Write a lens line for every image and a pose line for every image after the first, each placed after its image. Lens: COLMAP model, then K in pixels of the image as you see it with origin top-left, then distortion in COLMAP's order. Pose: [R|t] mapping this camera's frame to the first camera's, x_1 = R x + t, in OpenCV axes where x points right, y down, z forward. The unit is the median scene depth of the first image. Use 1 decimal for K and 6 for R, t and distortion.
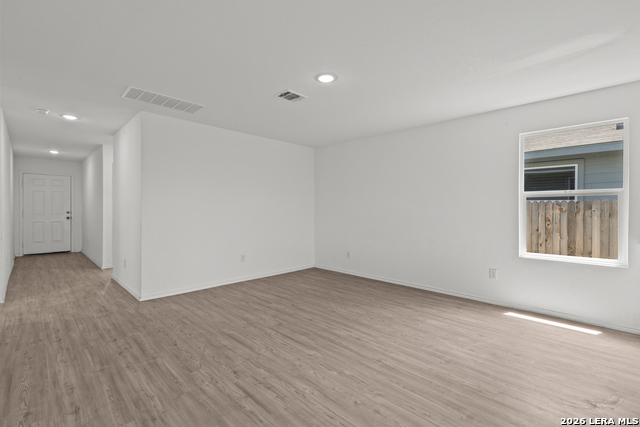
lens RADIAL K [[275.9, 0, 325.1], [0, 275.9, 210.9], [0, 0, 1]] dist [0.001190, 0.000245]
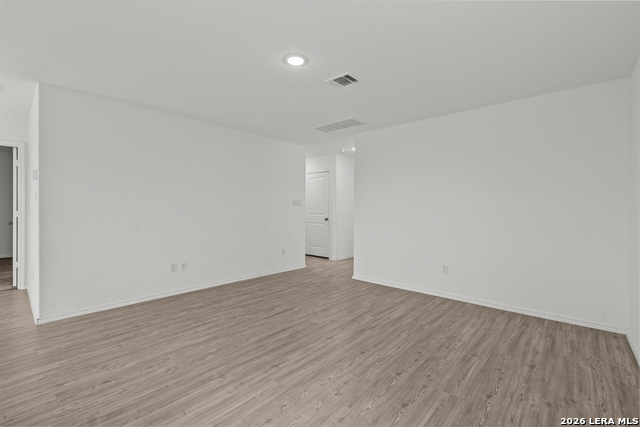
lens RADIAL K [[292.3, 0, 306.6], [0, 292.3, 207.6], [0, 0, 1]] dist [0.001063, -0.000106]
pose [[0.011437, -0.007521, -0.999906, 0.895524], [-0.006807, 0.999948, -0.007599, 0.012038], [0.999911, 0.006894, 0.011385, 0.997136]]
